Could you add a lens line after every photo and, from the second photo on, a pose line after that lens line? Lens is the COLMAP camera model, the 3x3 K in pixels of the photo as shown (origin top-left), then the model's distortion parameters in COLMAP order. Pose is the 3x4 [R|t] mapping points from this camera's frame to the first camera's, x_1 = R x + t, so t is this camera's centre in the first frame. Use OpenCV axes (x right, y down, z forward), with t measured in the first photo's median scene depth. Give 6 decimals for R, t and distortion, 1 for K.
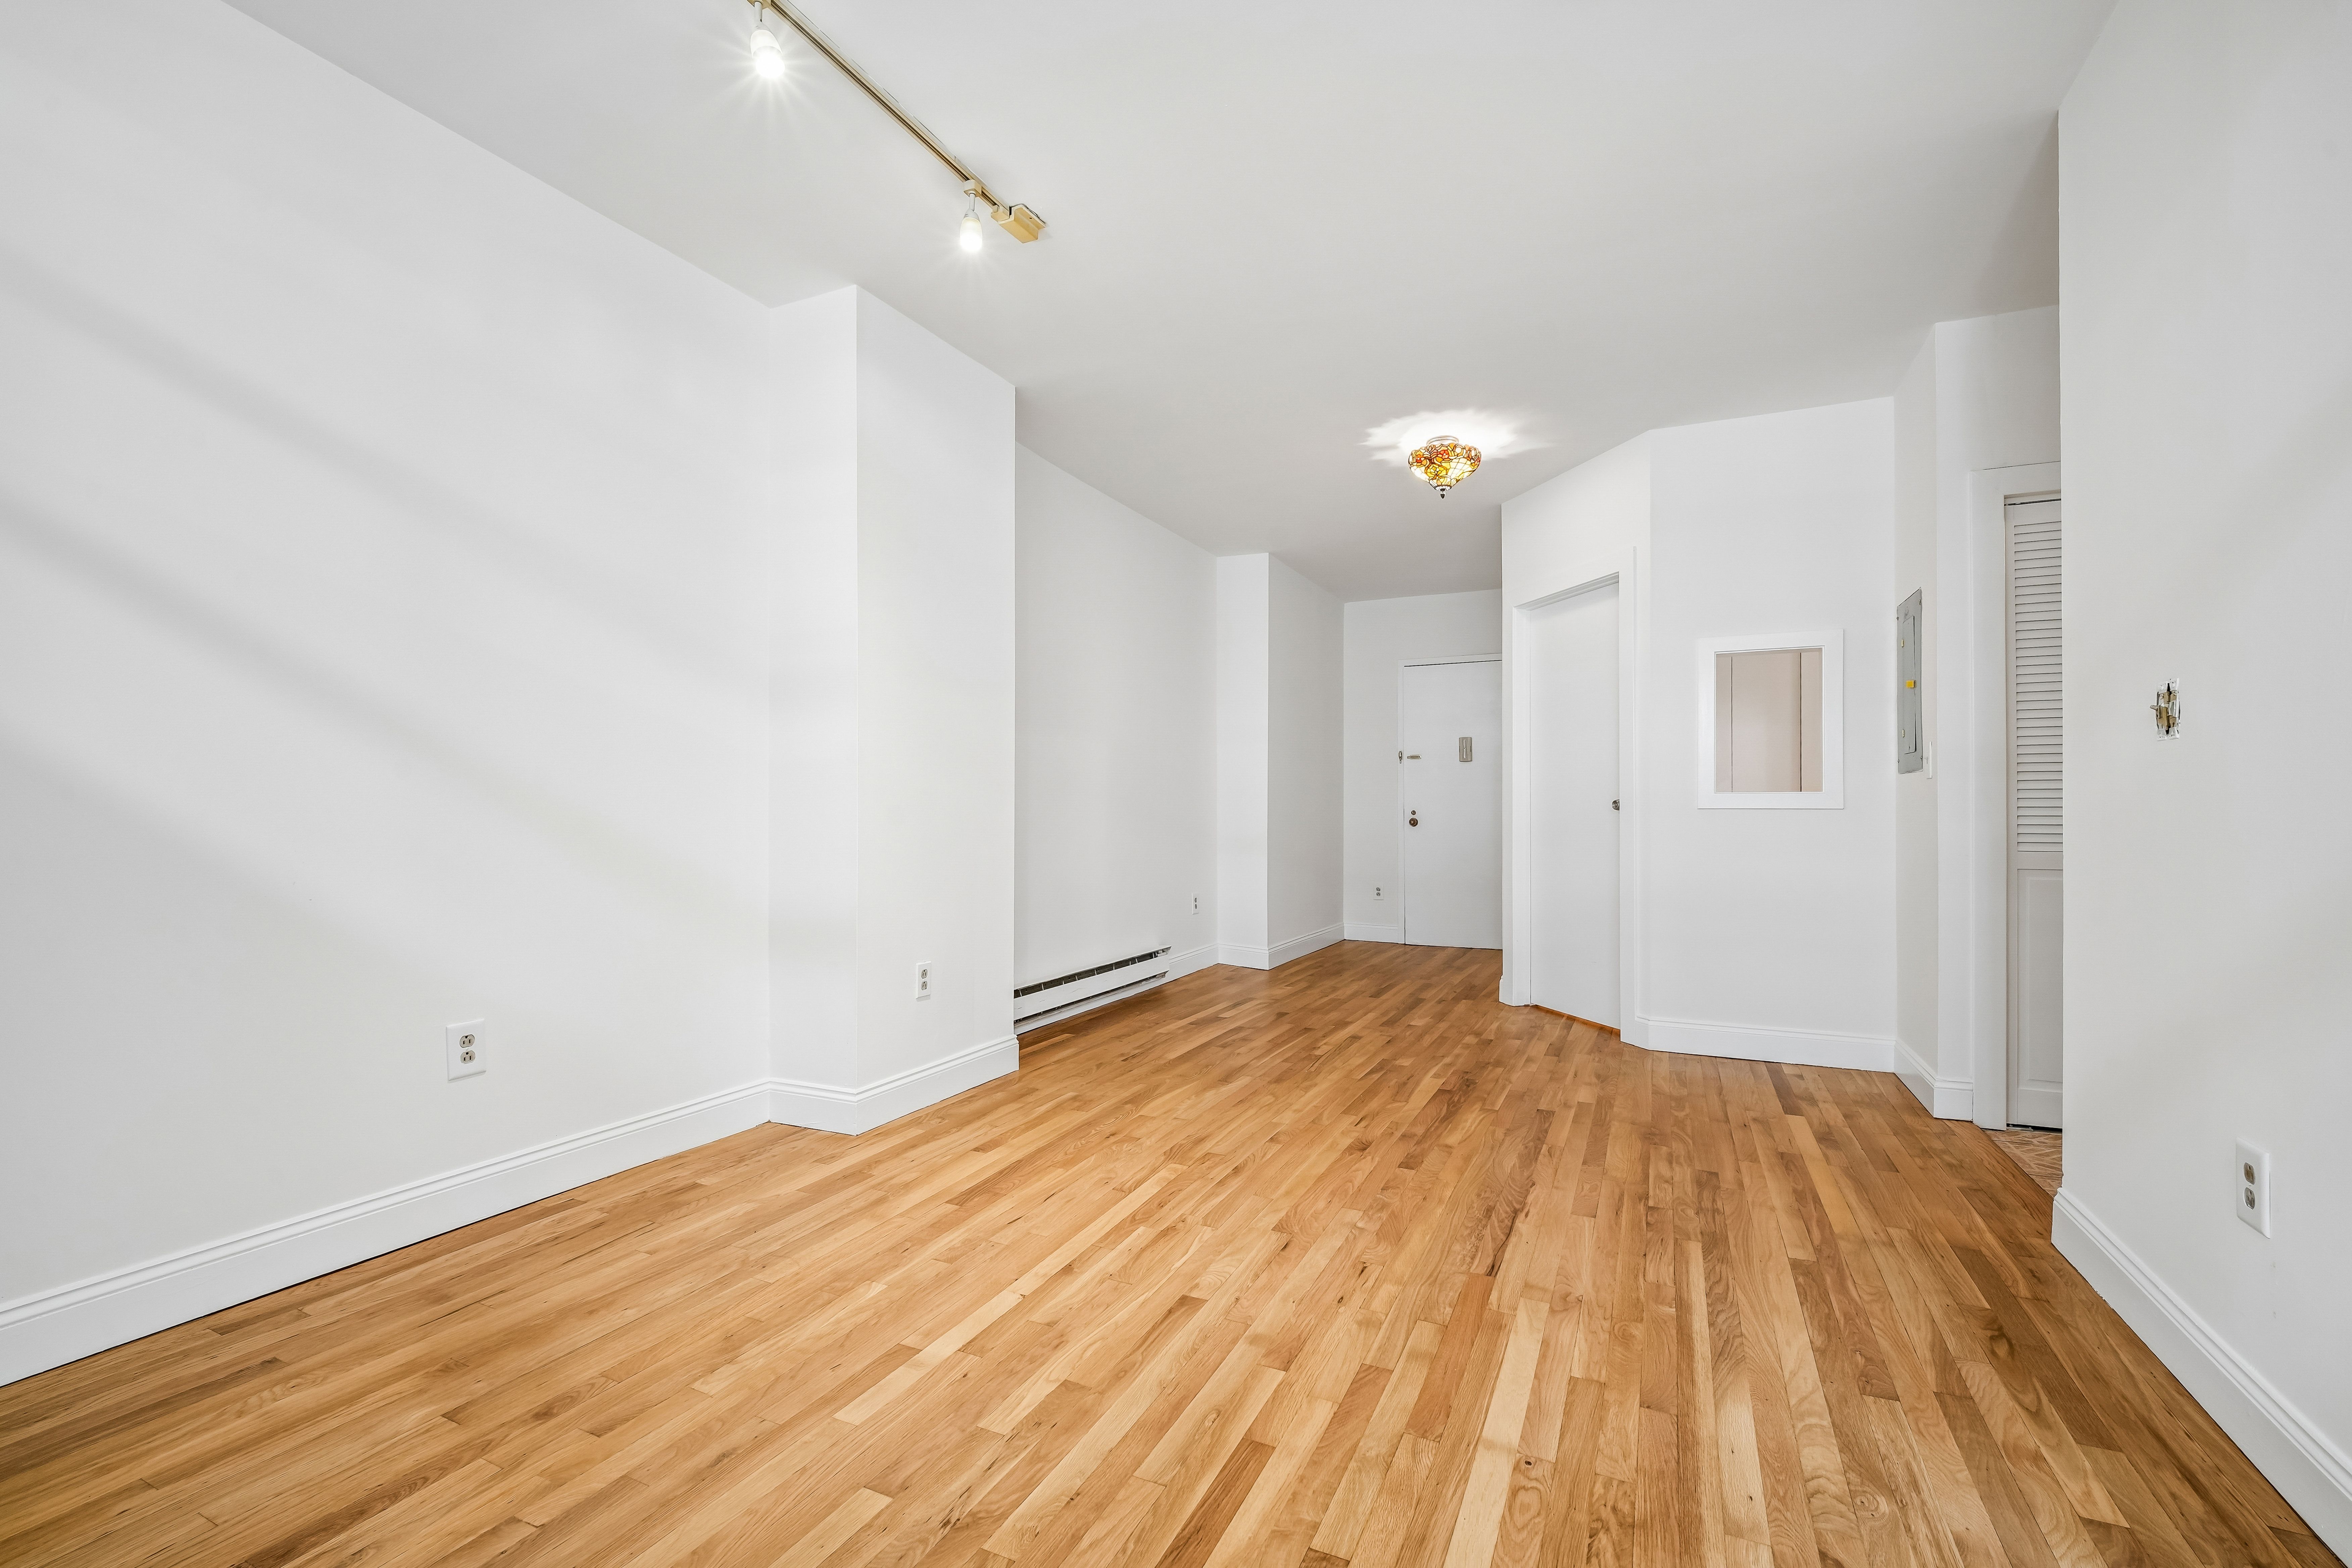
lens RADIAL K [[983.6, 0, 1179.1], [0, 983.6, 785.5], [0, 0, 1]] dist [-0.001919, -0.010306]
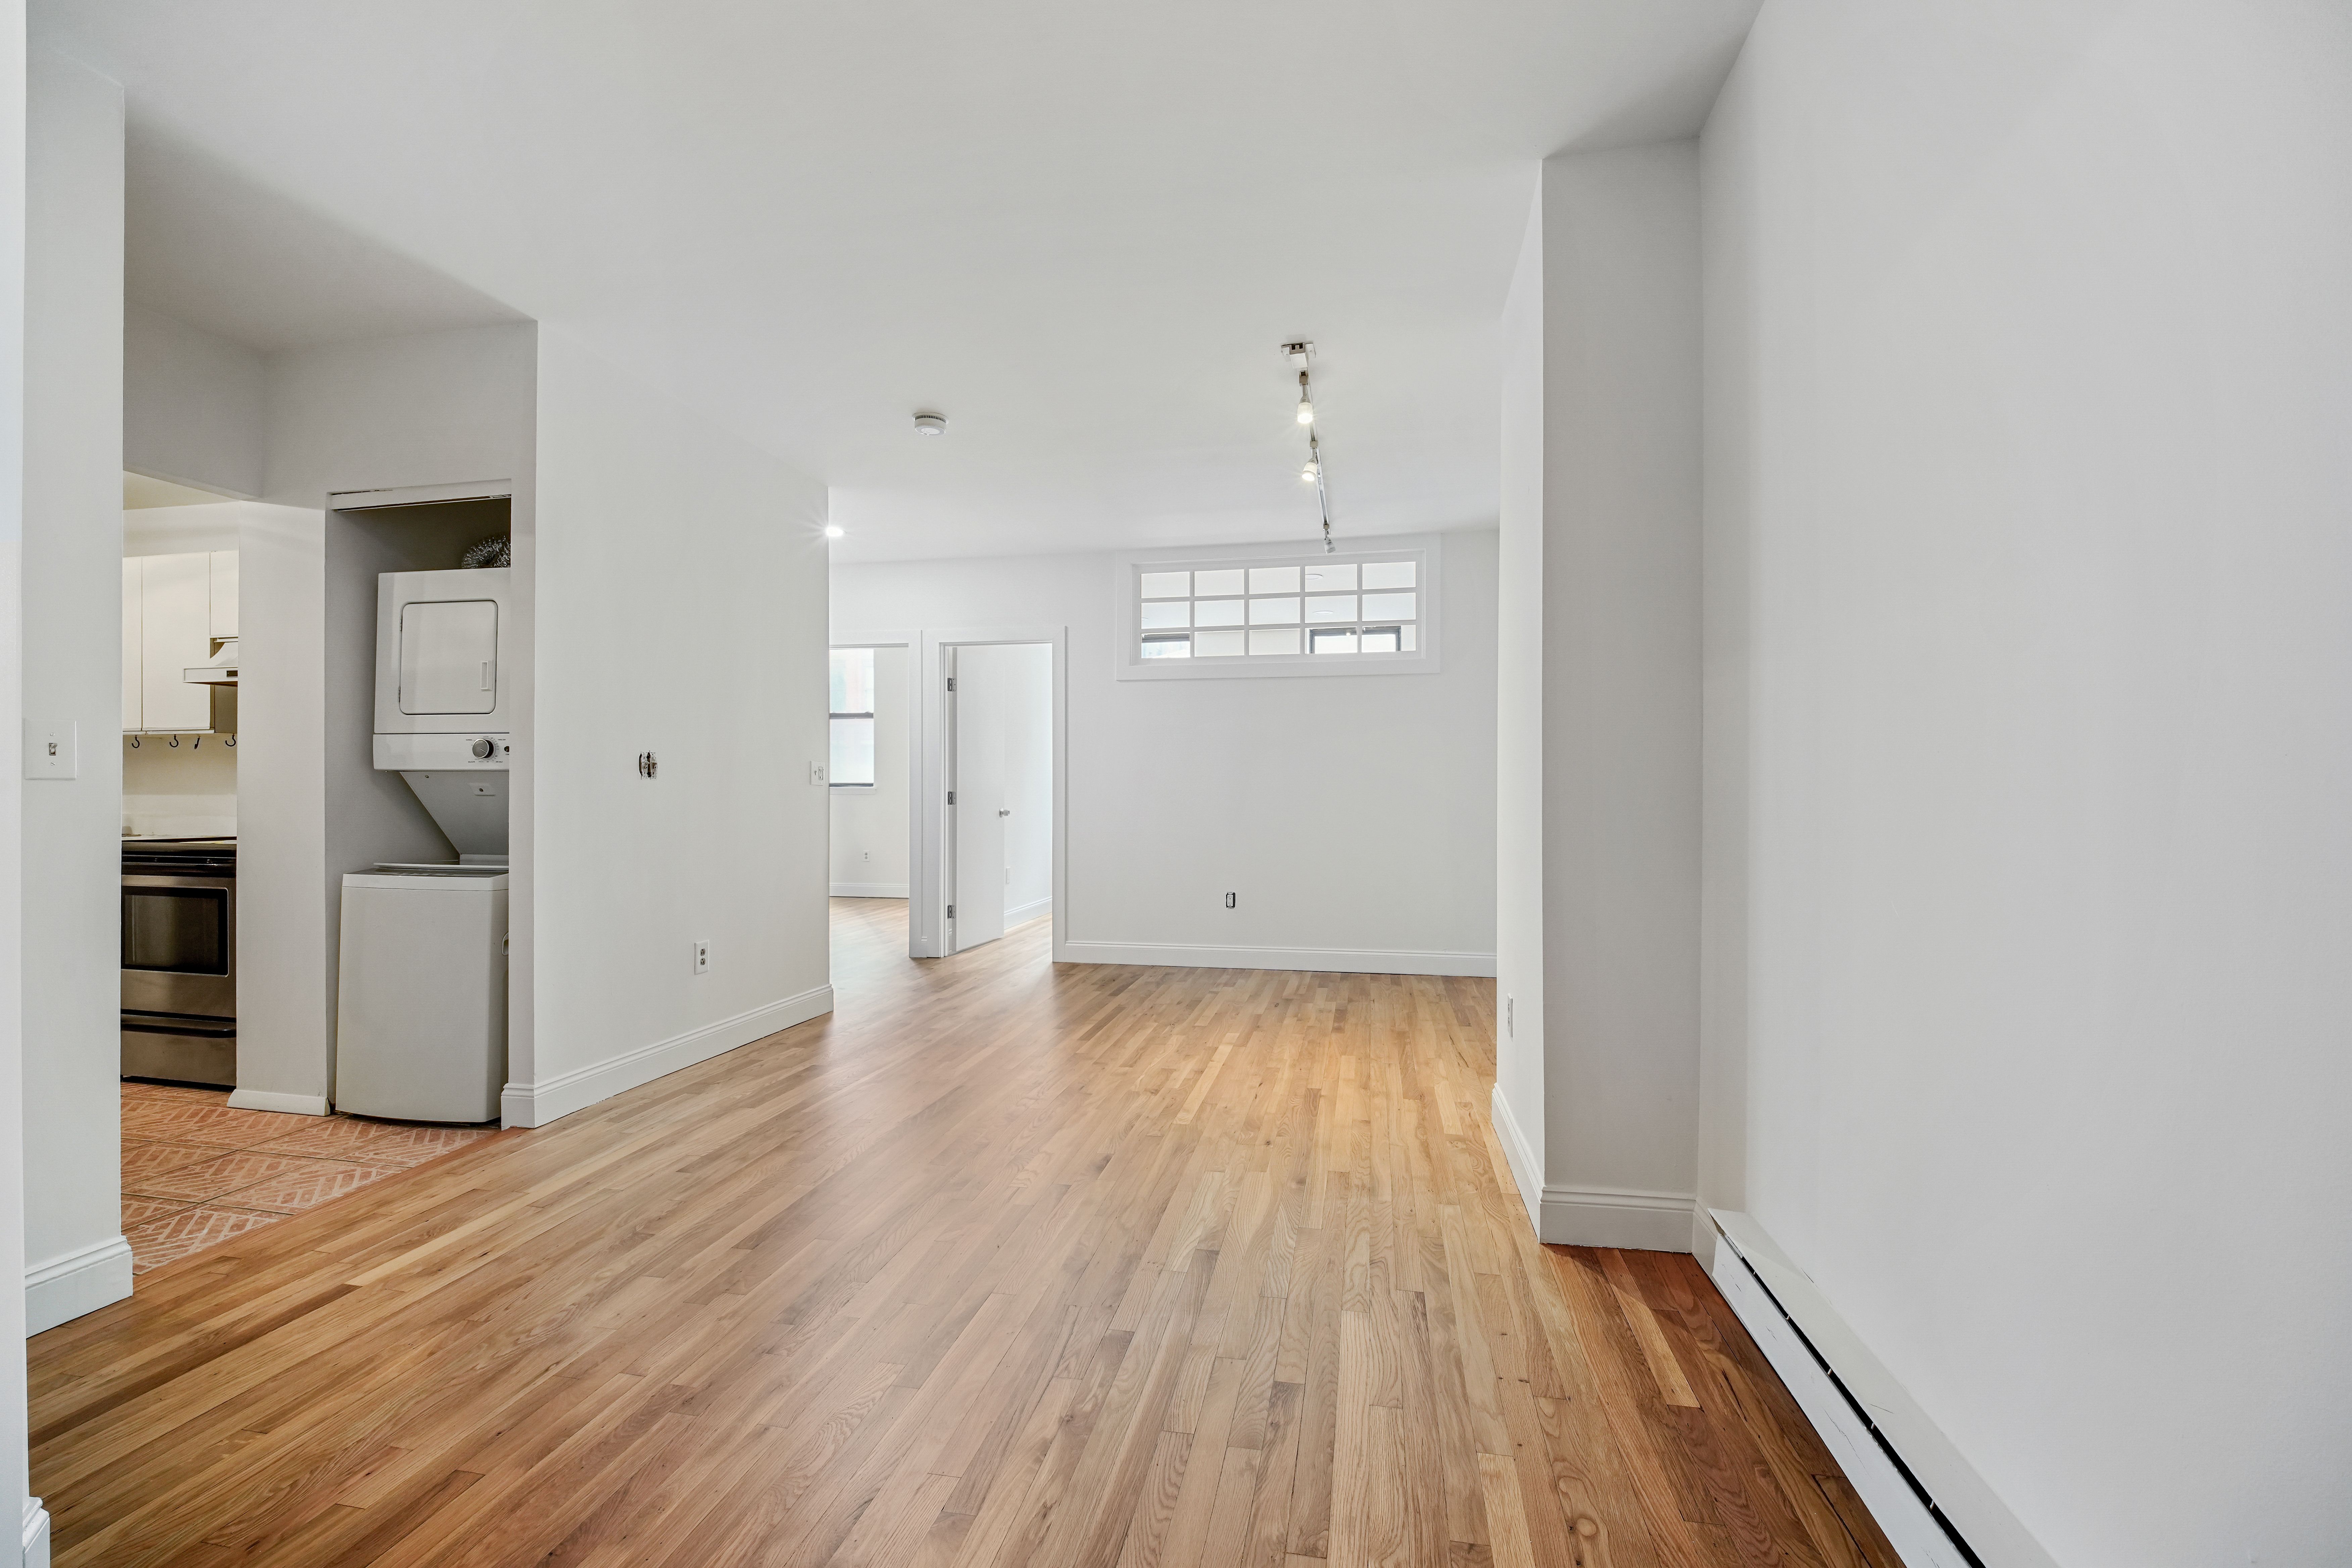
lens RADIAL K [[983.6, 0, 1179.1], [0, 983.6, 785.5], [0, 0, 1]] dist [-0.001919, -0.010306]
pose [[-0.966898, -0.003605, -0.255137, 0.276225], [0.004425, 0.999513, -0.030892, 0.020633], [0.255124, -0.030998, -0.966411, 1.966421]]
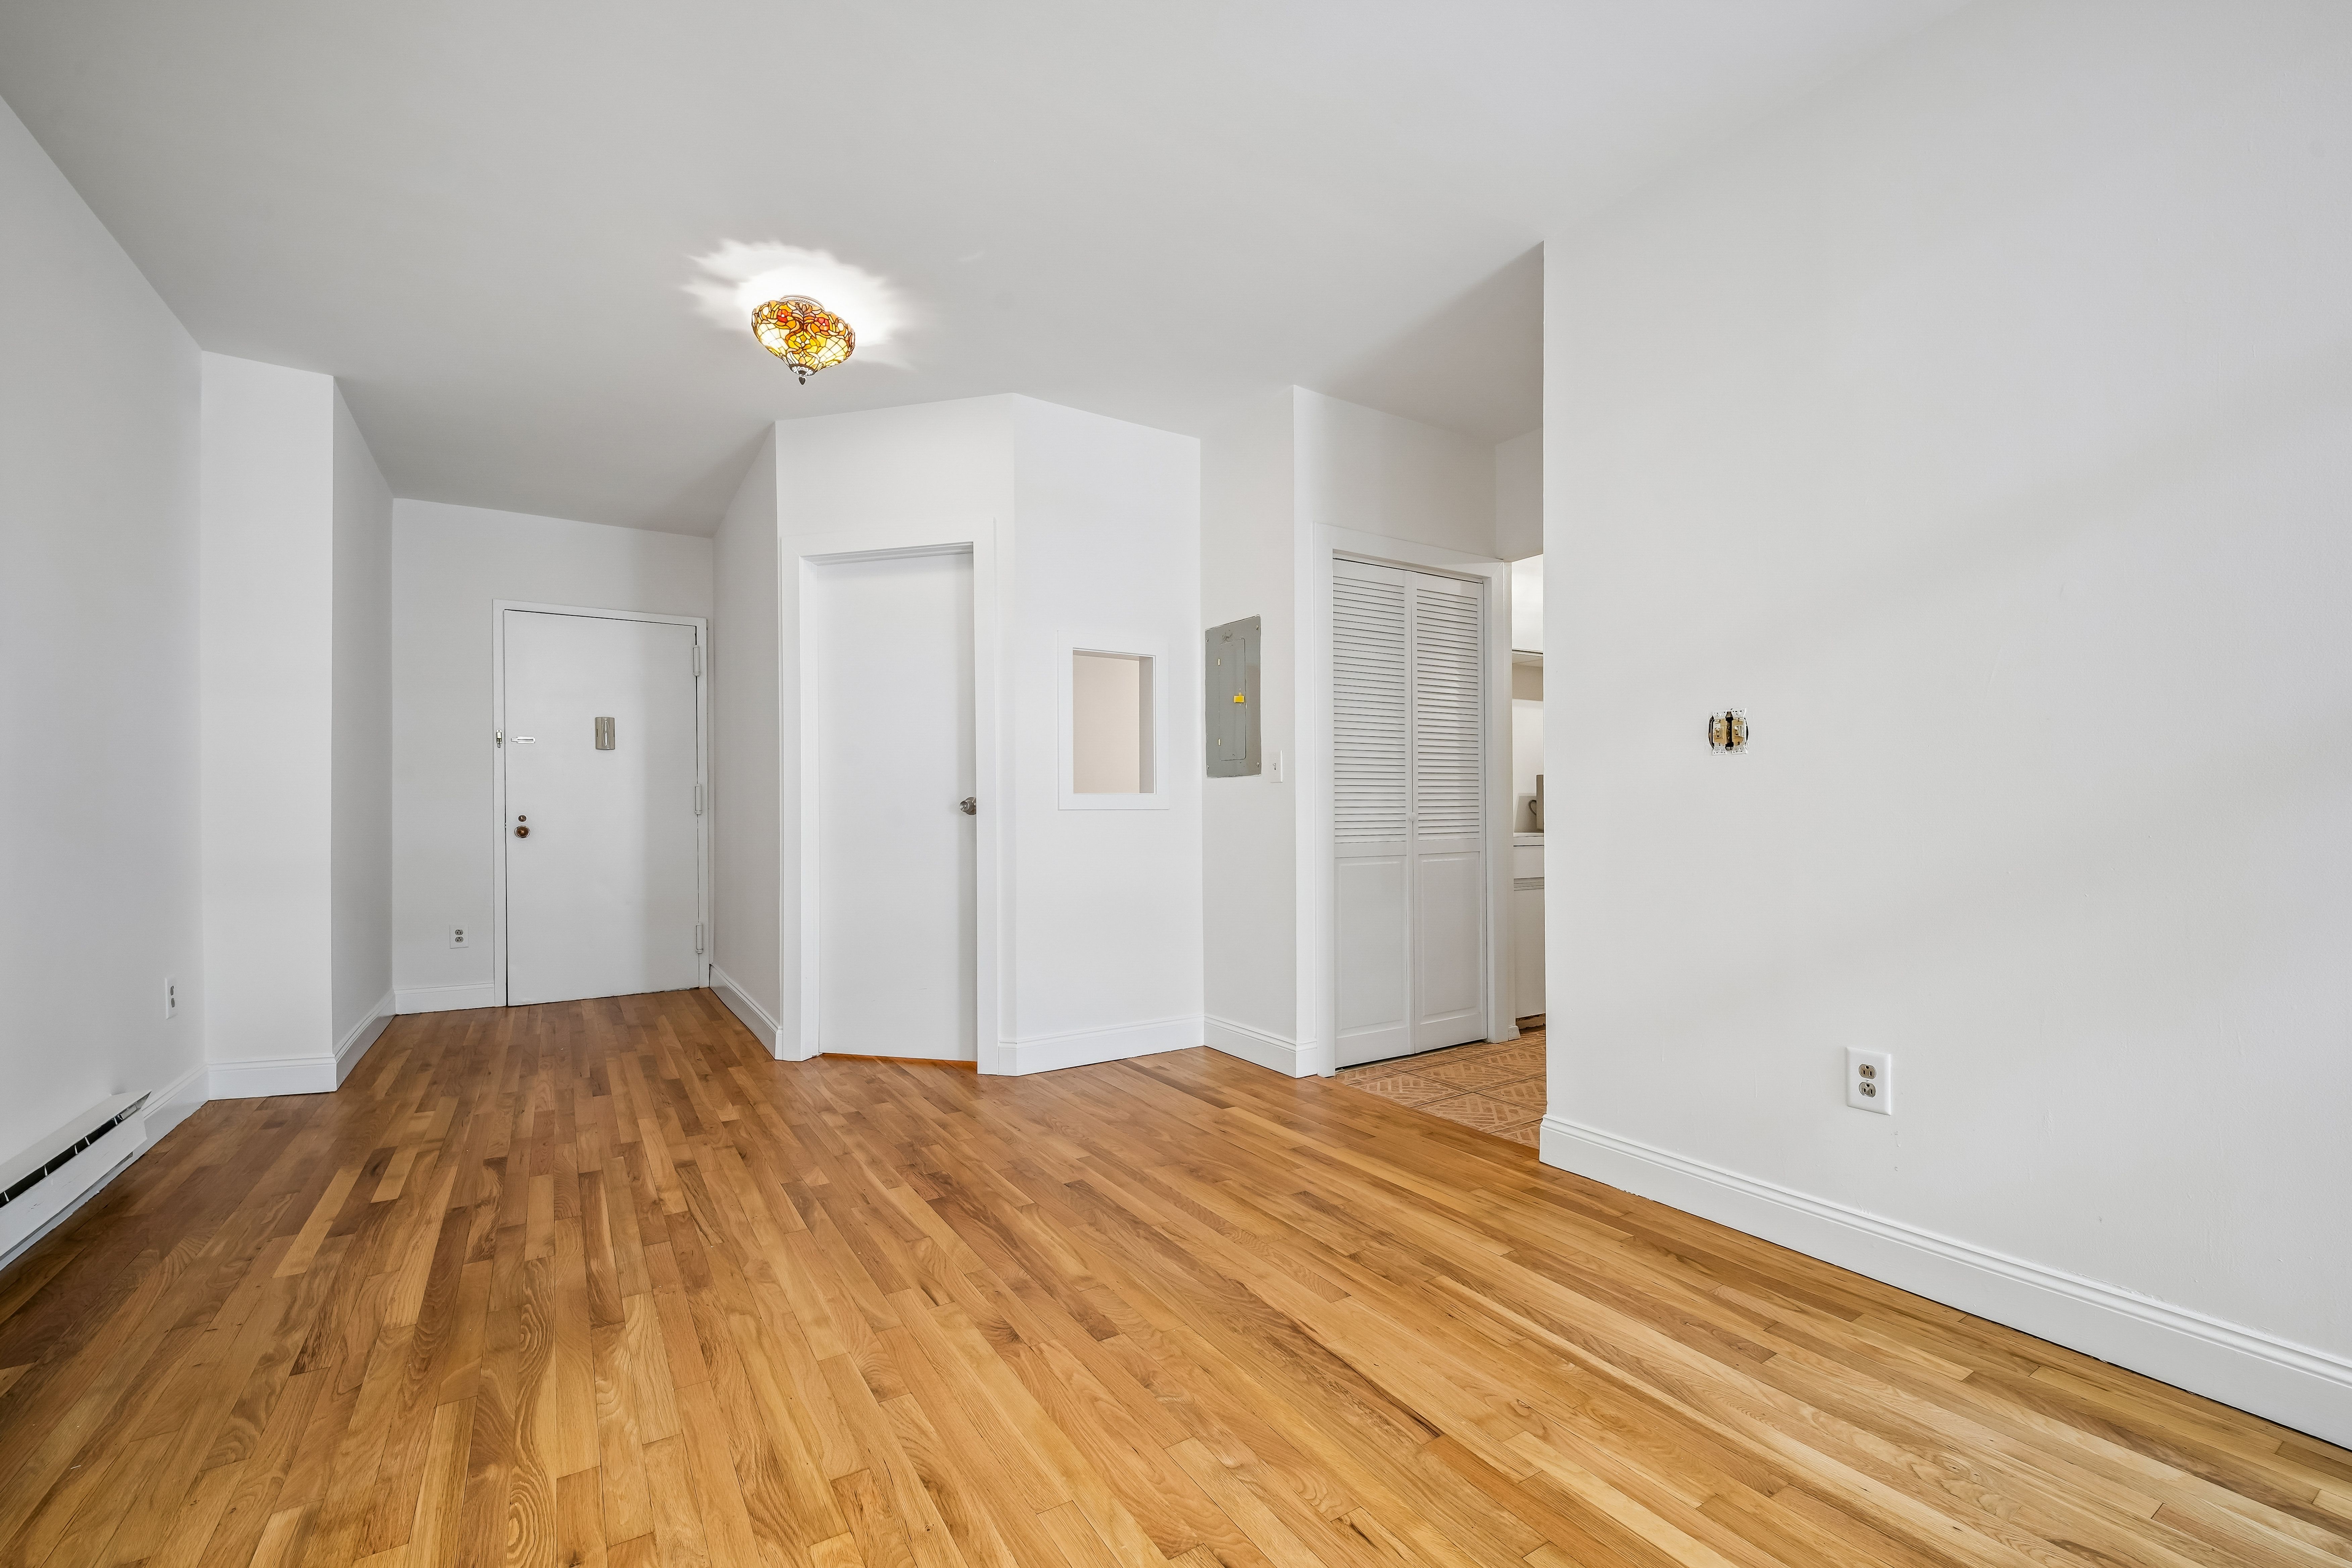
lens RADIAL K [[987.6, 0, 1193.4], [0, 987.6, 793.0], [0, 0, 1]] dist [0.018015, -0.017156]
pose [[0.521318, 0.009174, 0.853313, -0.303254], [-0.013695, 0.999903, -0.002383, 0.011254], [-0.853253, -0.010444, 0.521393, 0.546205]]
